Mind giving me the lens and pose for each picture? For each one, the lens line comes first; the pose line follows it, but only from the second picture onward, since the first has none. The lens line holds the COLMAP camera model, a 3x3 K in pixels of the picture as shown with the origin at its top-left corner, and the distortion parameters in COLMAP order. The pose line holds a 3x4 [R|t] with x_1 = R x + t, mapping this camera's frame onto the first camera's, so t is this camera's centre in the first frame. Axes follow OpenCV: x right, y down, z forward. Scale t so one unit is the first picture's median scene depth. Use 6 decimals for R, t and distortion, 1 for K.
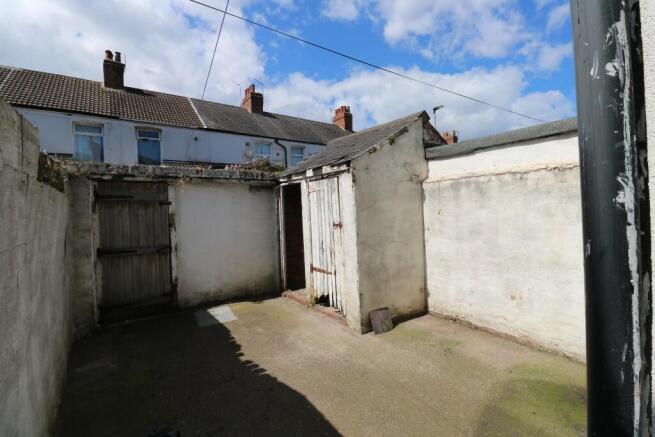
lens RADIAL K [[303.0, 0, 329.6], [0, 303.0, 213.3], [0, 0, 1]] dist [-0.012595, -0.000760]
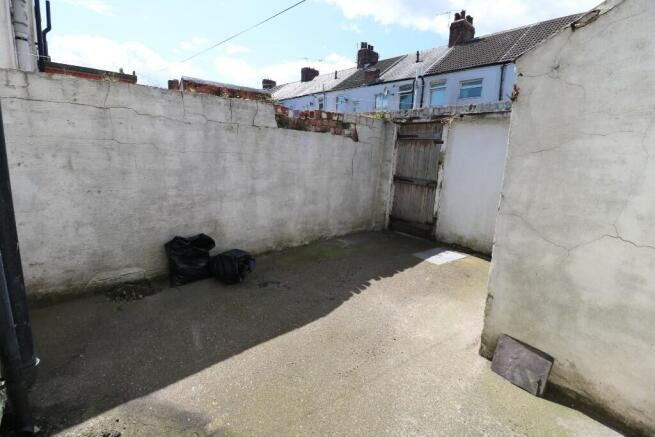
lens RADIAL K [[303.0, 0, 329.6], [0, 303.0, 213.3], [0, 0, 1]] dist [-0.012595, -0.000760]
pose [[0.069392, 0.231641, -0.970323, 0.571894], [-0.053303, 0.972139, 0.228262, -0.012057], [0.996164, 0.035881, 0.079806, 0.569663]]
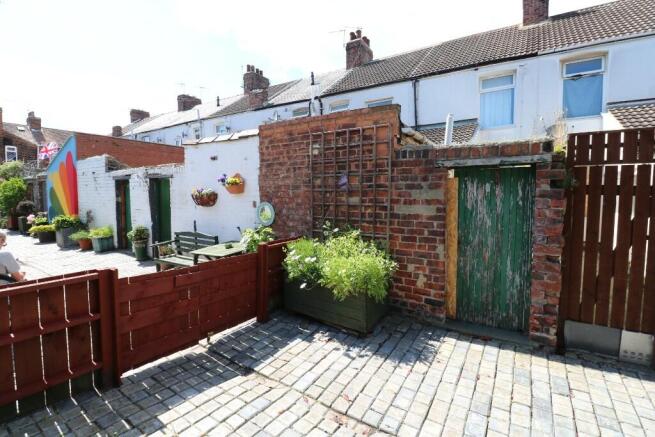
lens RADIAL K [[303.0, 0, 329.6], [0, 303.0, 213.3], [0, 0, 1]] dist [-0.012595, -0.000760]
pose [[0.352188, 0.096314, -0.930960, -0.670734], [-0.019206, 0.995225, 0.095697, -0.027114], [0.935732, -0.015823, 0.352356, 1.065222]]
